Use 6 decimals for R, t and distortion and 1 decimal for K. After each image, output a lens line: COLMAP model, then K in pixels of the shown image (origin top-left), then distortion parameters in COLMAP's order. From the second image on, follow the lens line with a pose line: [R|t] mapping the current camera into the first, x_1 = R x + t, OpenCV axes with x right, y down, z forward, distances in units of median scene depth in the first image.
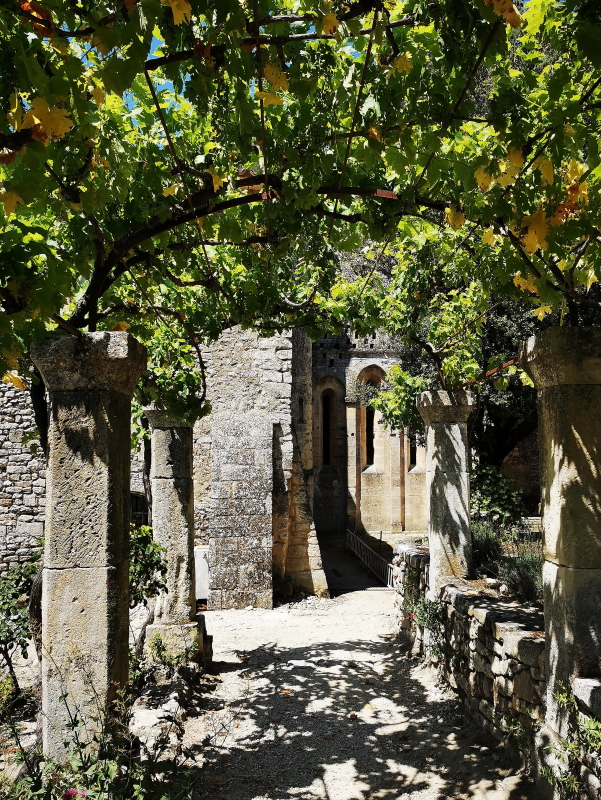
lens RADIAL K [[648.6, 0, 300.5], [0, 648.6, 400.0], [0, 0, 1]] dist [0.059490, -0.081701]
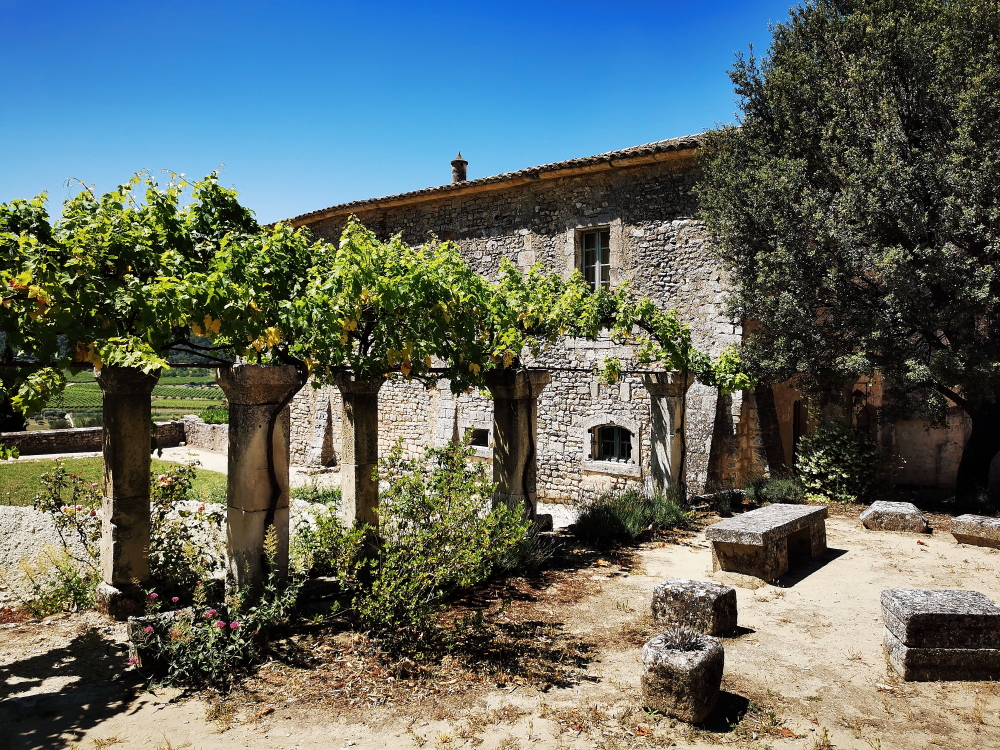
lens RADIAL K [[810.7, 0, 500.0], [0, 810.7, 375.0], [0, 0, 1]] dist [0.059490, -0.081701]
pose [[0.678622, 0.024042, -0.734094, 1.221131], [0.055946, 0.994869, 0.084301, -0.165465], [0.732354, -0.098278, 0.673795, -0.345111]]
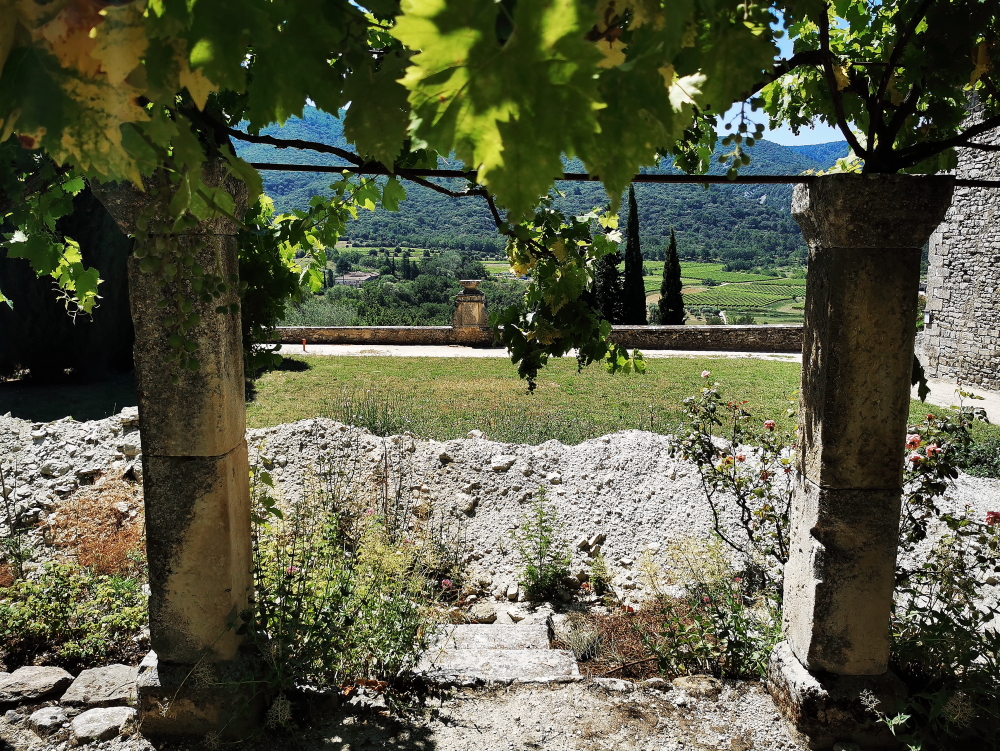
lens RADIAL K [[810.7, 0, 500.0], [0, 810.7, 375.5], [0, 0, 1]] dist [0.059490, -0.081701]
pose [[-0.005570, 0.148841, -0.988845, 0.482056], [0.084466, 0.985397, 0.147846, -0.083723], [0.996411, -0.082701, -0.018061, -0.163659]]
